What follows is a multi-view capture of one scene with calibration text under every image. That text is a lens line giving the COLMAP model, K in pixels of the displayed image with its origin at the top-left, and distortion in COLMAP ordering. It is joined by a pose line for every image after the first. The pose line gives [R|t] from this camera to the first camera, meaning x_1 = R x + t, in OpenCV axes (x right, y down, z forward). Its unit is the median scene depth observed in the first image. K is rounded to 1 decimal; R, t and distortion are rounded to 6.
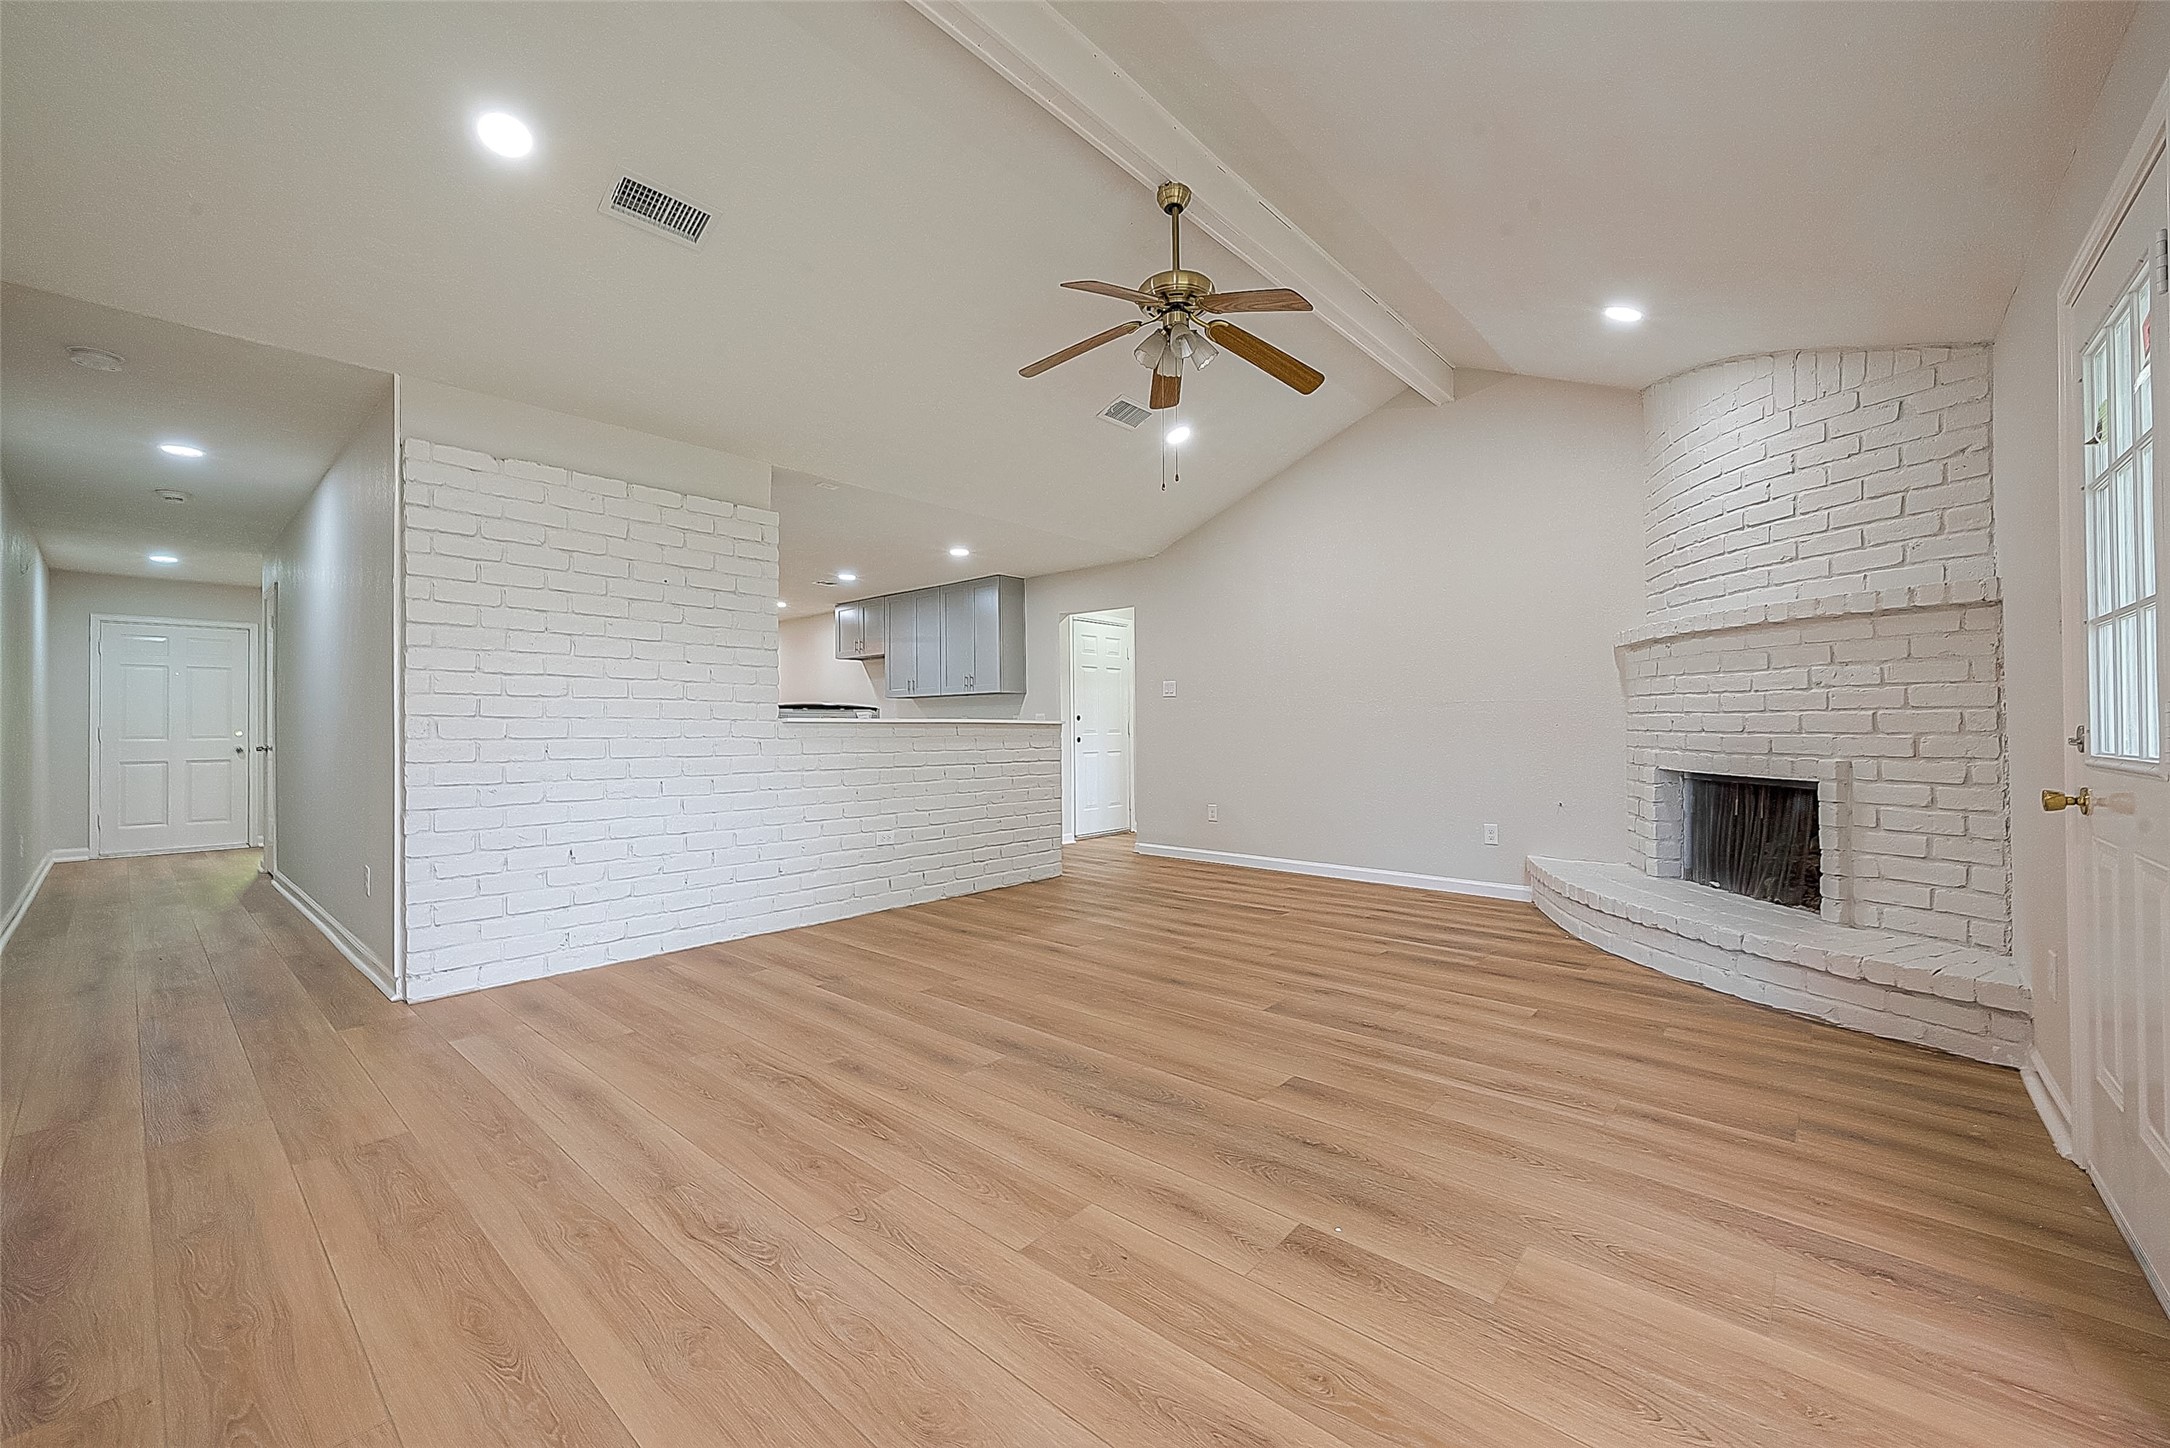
lens RADIAL K [[851.0, 0, 1084.2], [0, 851.0, 721.6], [0, 0, 1]] dist [-0.001041, 0.000061]
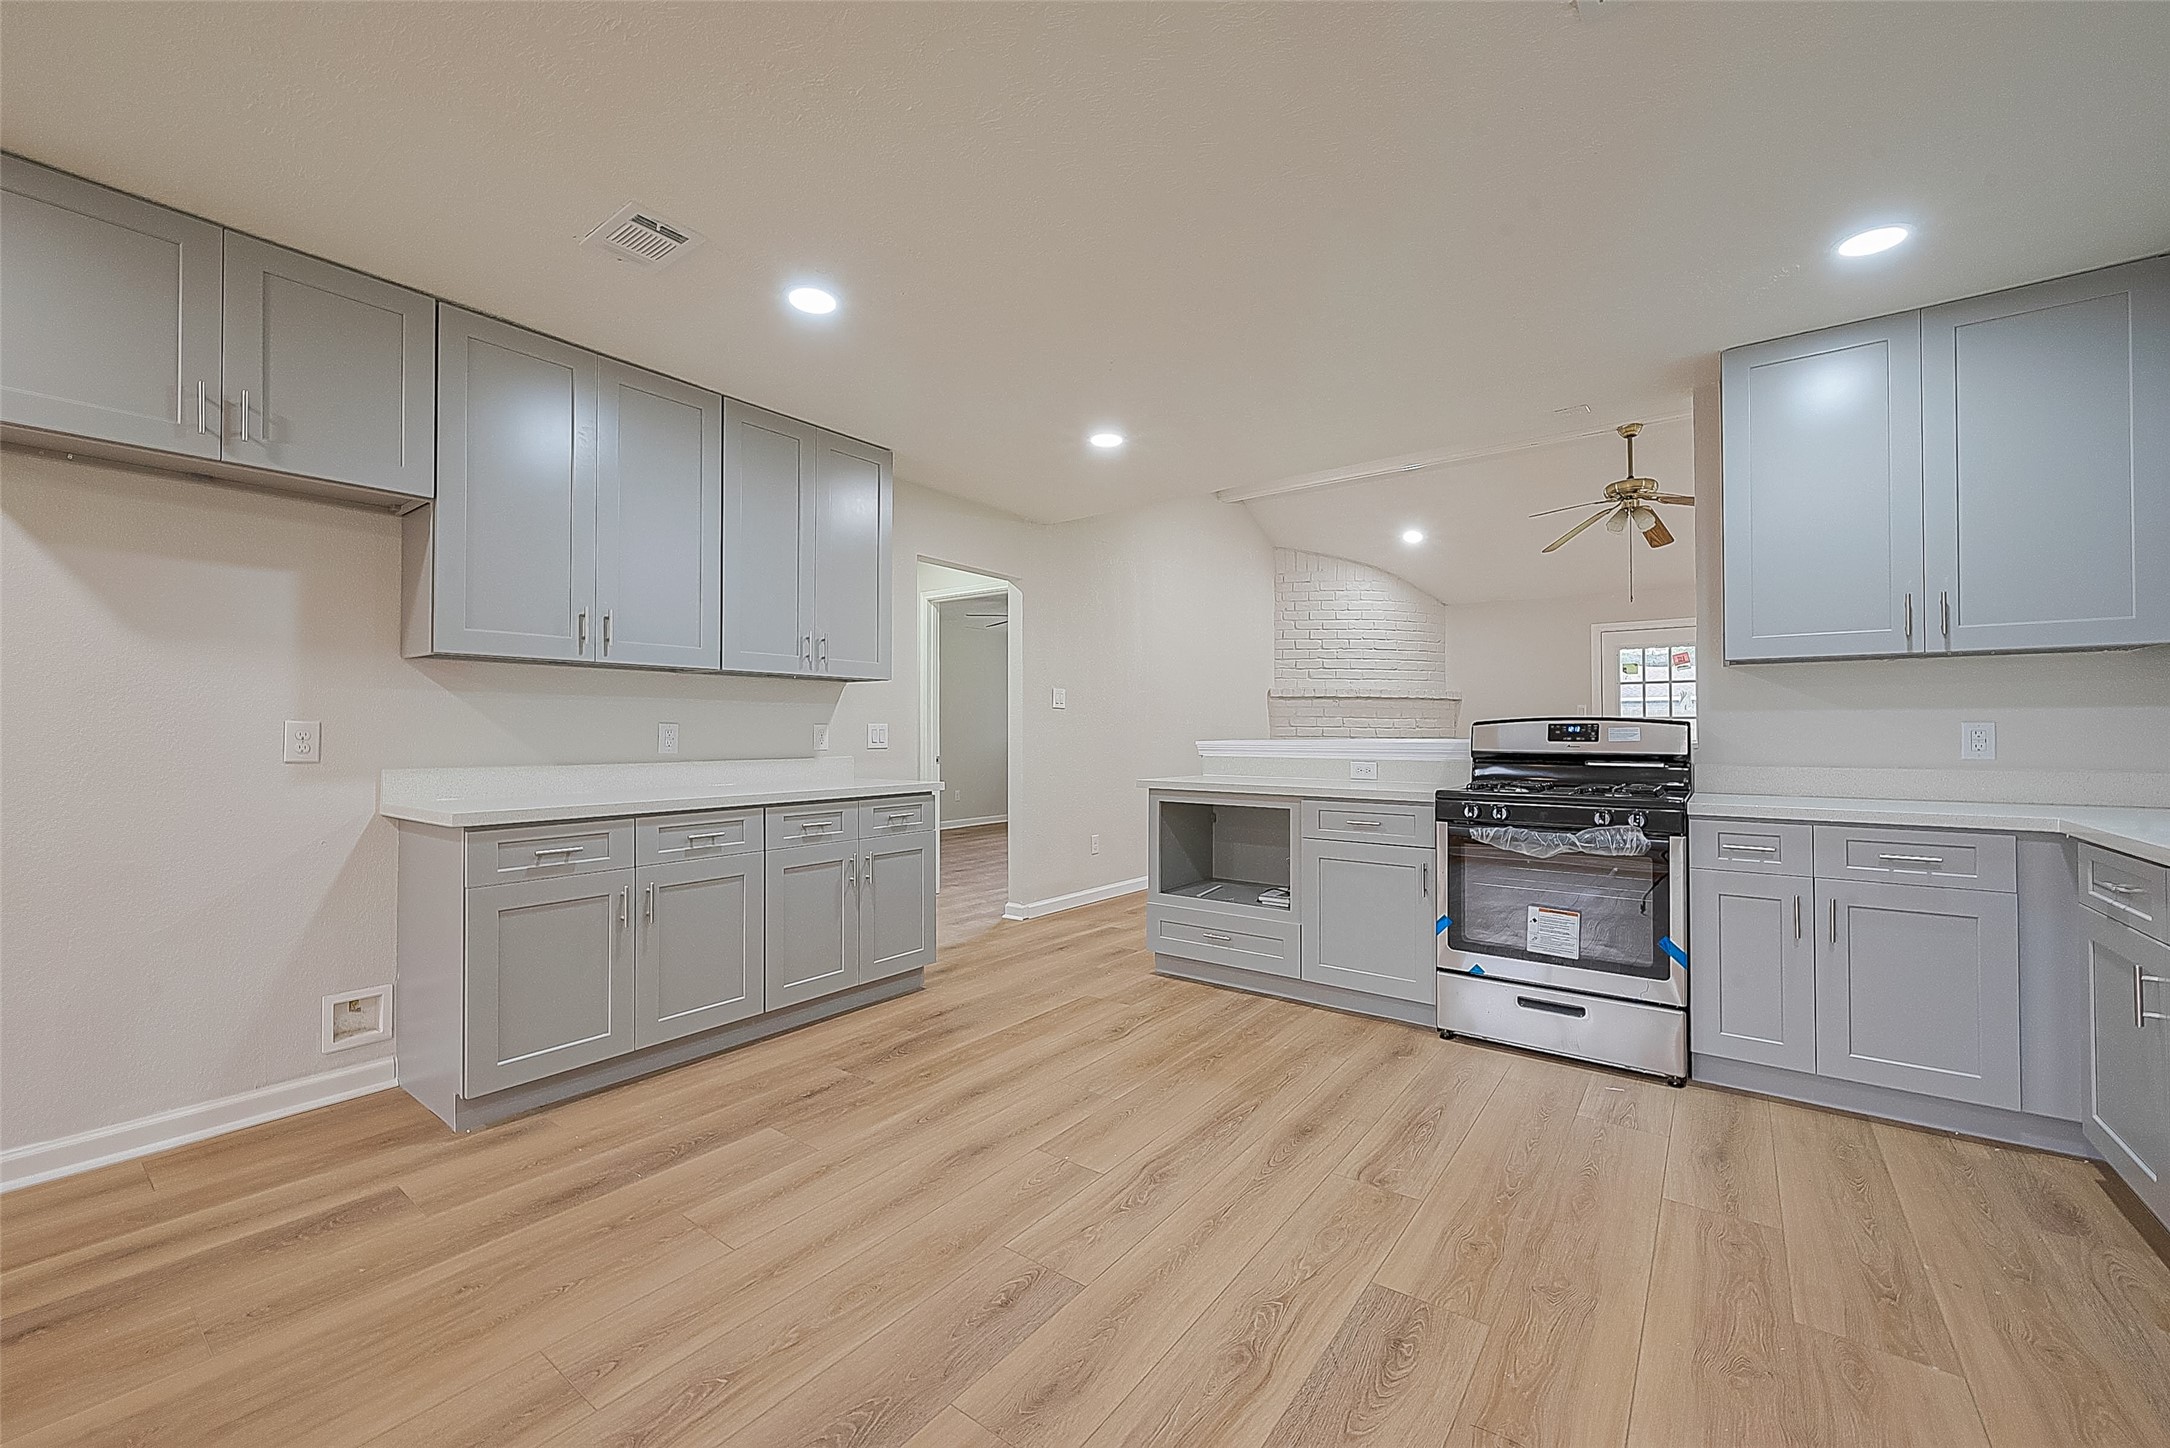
lens RADIAL K [[851.0, 0, 1084.2], [0, 851.0, 721.6], [0, 0, 1]] dist [-0.001041, 0.000061]
pose [[-0.073006, 0.020645, 0.997118, -1.309877], [-0.008039, 0.999741, -0.021287, -0.000035], [-0.997299, -0.009570, -0.072822, 1.947888]]
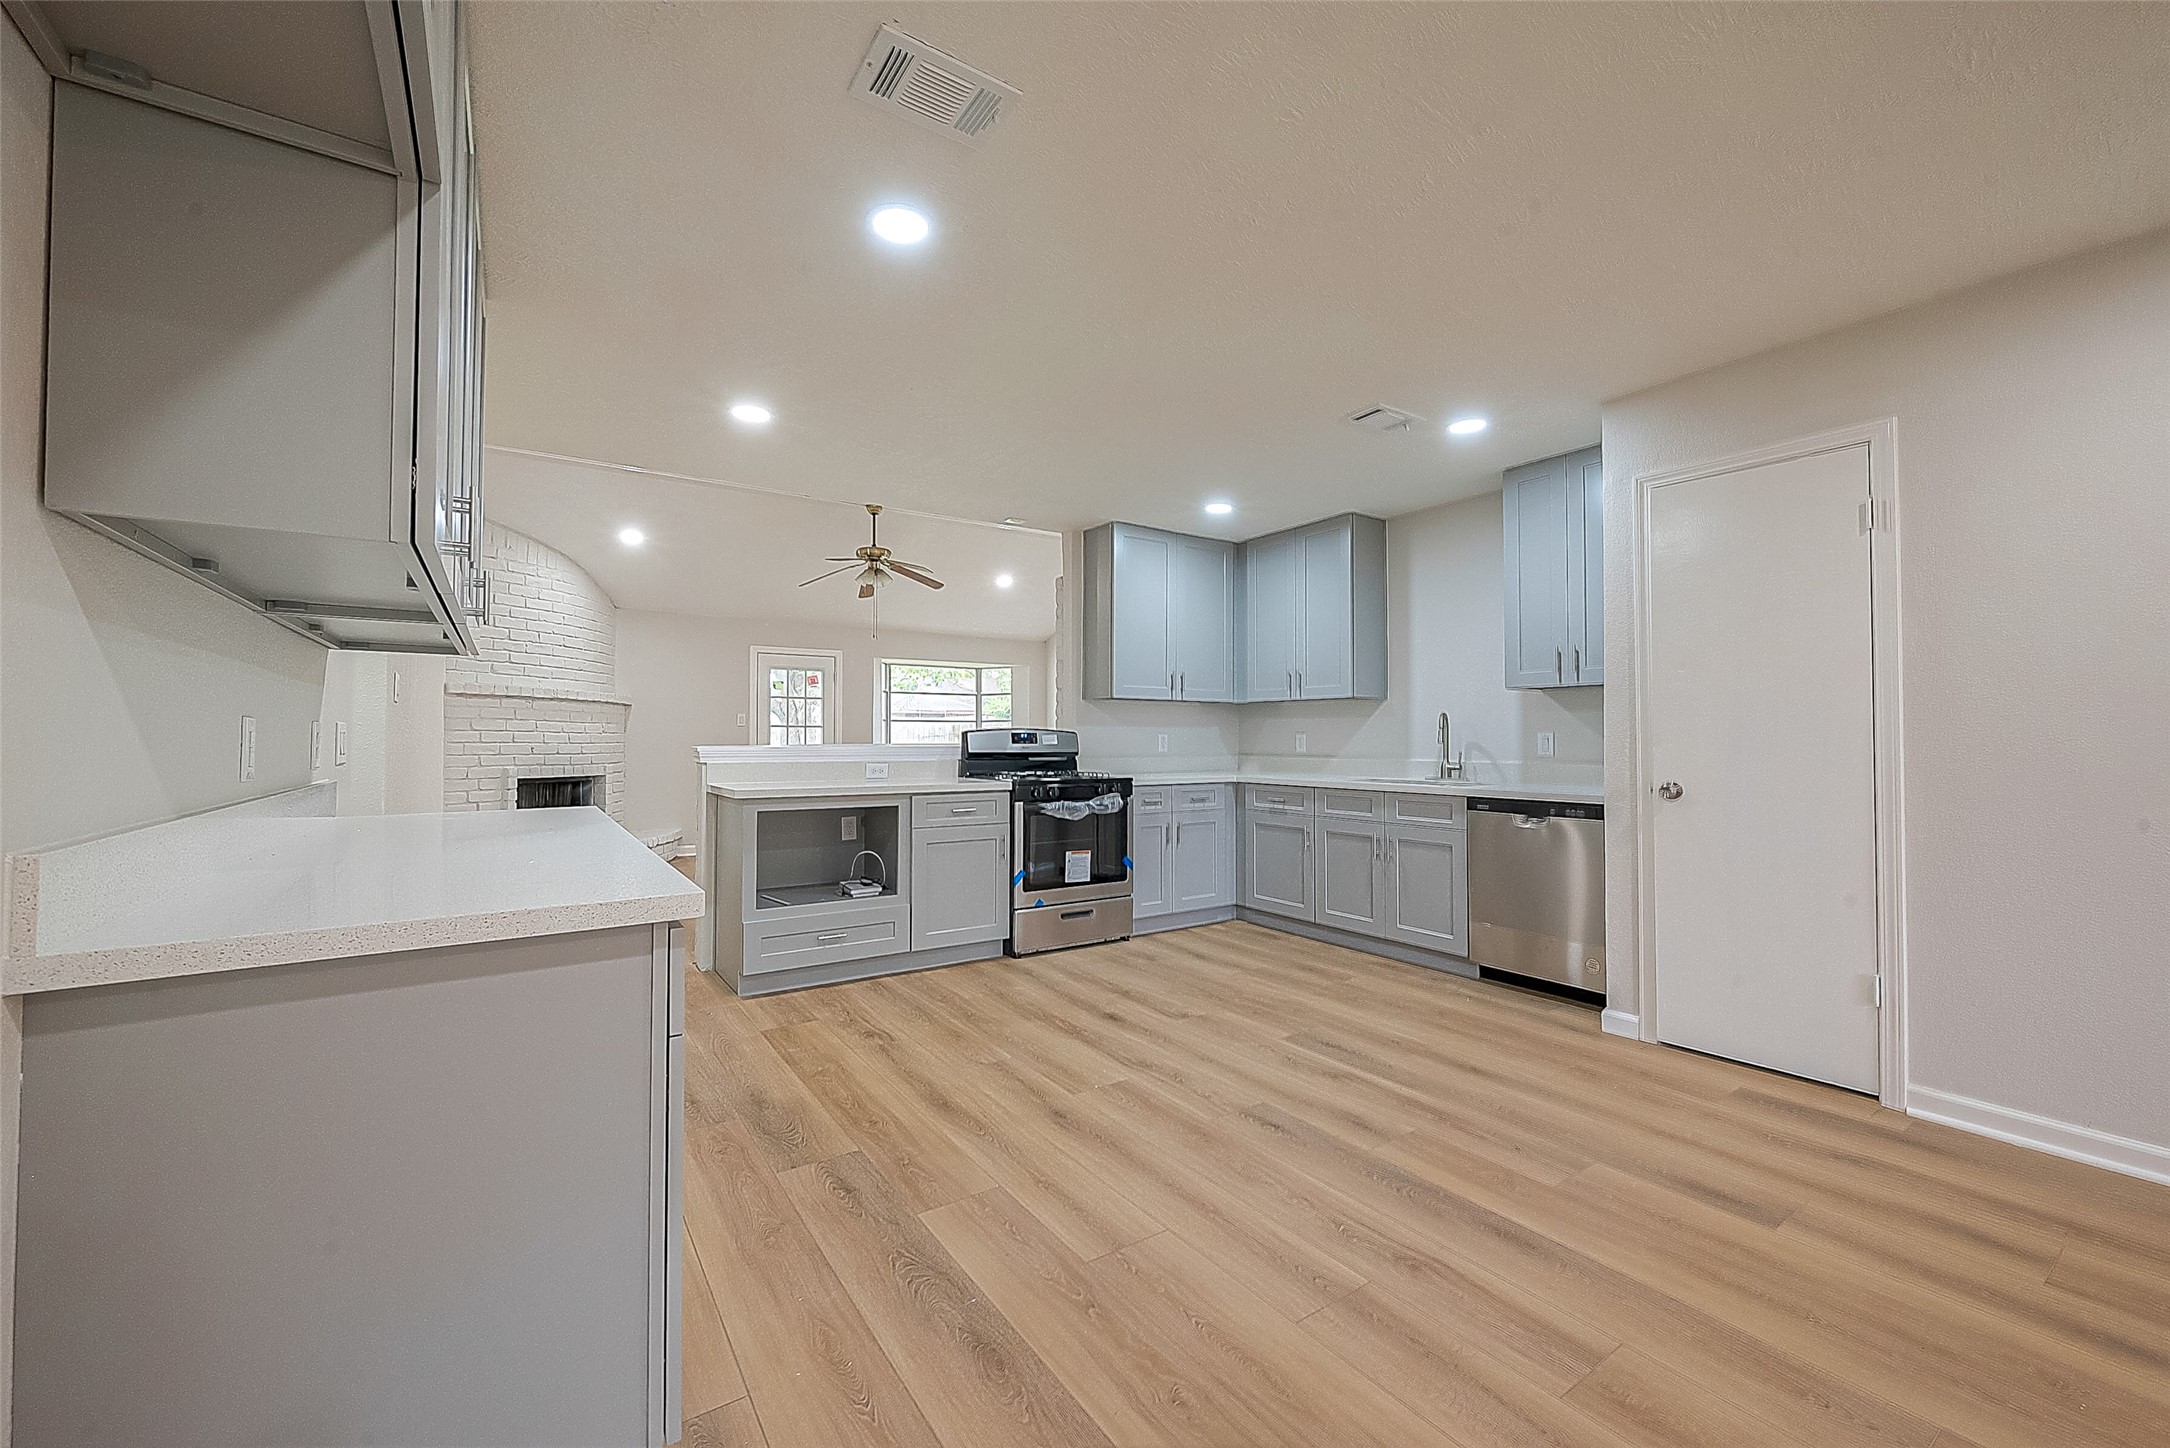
lens RADIAL K [[851.0, 0, 1084.2], [0, 851.0, 721.6], [0, 0, 1]] dist [-0.001041, 0.000061]
pose [[-0.967480, 0.011442, 0.252689, -0.867706], [0.003926, 0.999535, -0.030229, 0.002786], [-0.252917, -0.028254, -0.967075, 2.659593]]
